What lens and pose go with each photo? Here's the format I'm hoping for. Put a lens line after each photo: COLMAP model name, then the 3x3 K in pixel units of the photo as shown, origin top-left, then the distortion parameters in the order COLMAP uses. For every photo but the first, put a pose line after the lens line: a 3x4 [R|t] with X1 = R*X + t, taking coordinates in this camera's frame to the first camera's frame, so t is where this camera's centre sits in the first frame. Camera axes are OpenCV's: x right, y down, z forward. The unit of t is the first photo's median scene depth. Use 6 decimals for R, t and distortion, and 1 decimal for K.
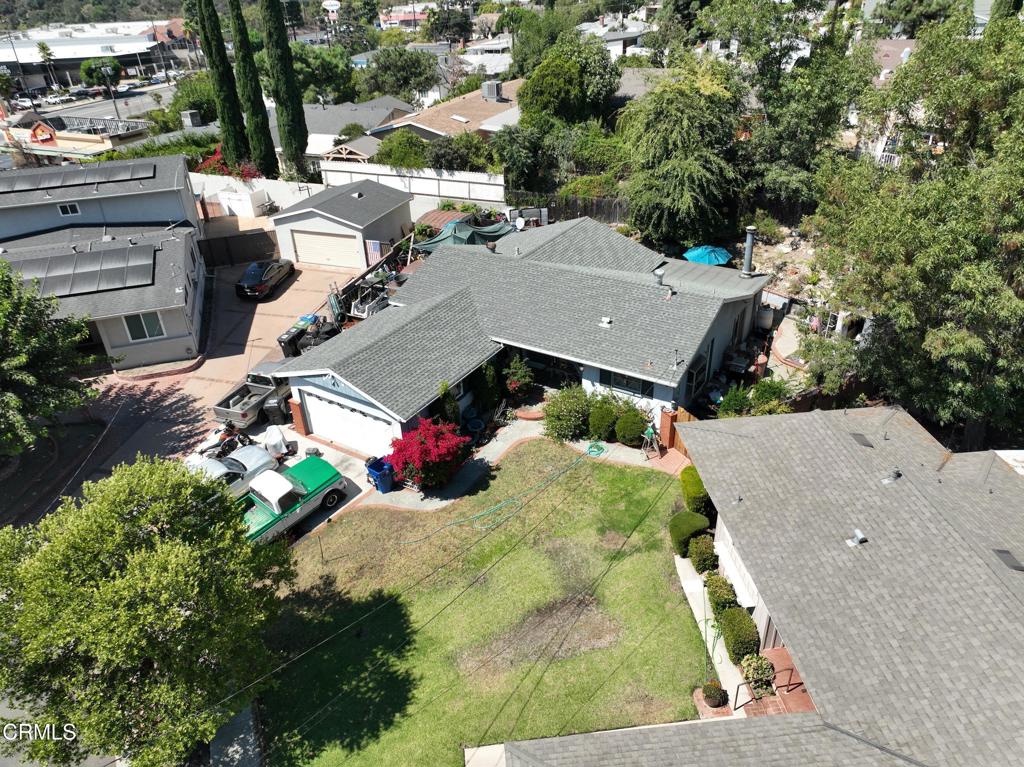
lens RADIAL K [[719.3, 0, 515.5], [0, 719.3, 382.6], [0, 0, 1]] dist [0.005556, 0.007936]
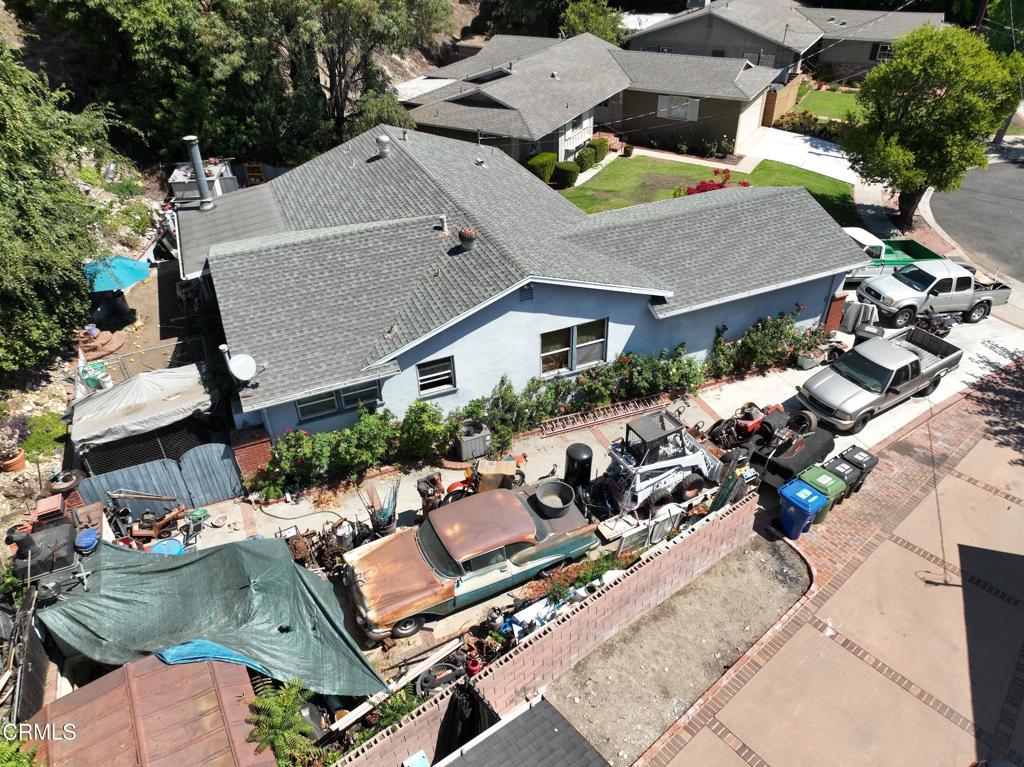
lens RADIAL K [[719.3, 0, 515.5], [0, 719.3, 382.6], [0, 0, 1]] dist [0.005556, 0.007936]
pose [[-0.820287, -0.283427, 0.496788, -0.453191], [0.332577, 0.470283, 0.817451, -0.710795], [-0.465319, 0.835765, -0.291506, 1.536101]]
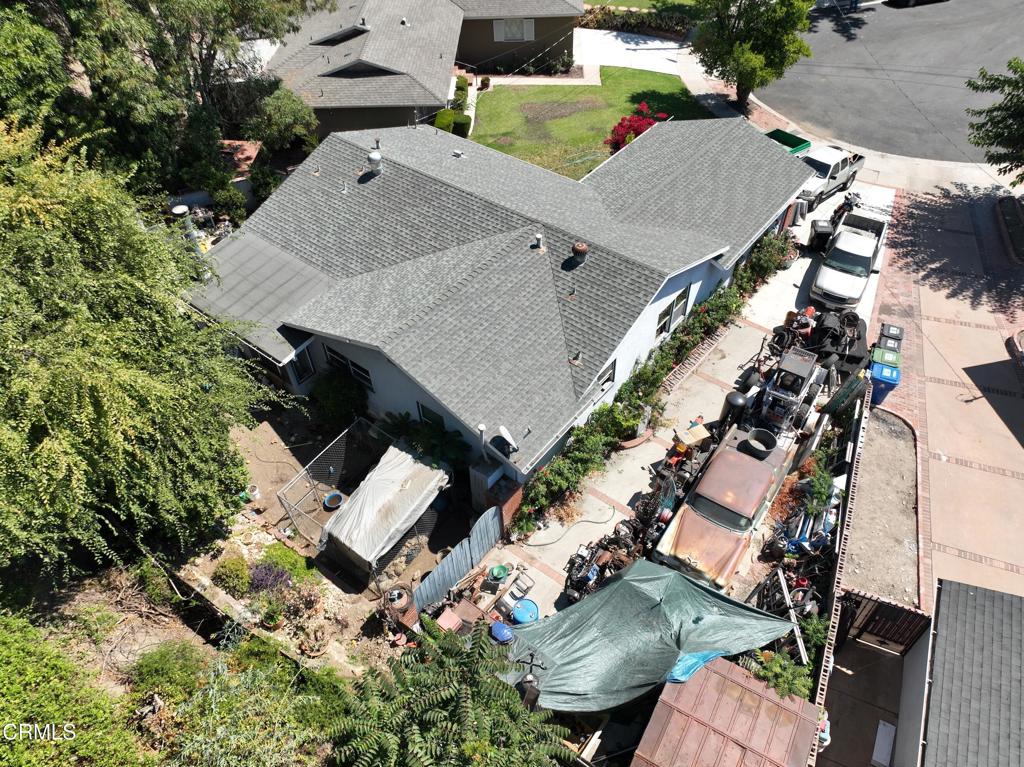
lens RADIAL K [[719.3, 0, 515.5], [0, 719.3, 382.6], [0, 0, 1]] dist [0.005556, 0.007936]
pose [[-0.991794, -0.034576, 0.123085, -0.070877], [0.111410, 0.238516, 0.964727, -0.940112], [-0.062714, 0.970523, -0.232707, 1.559197]]
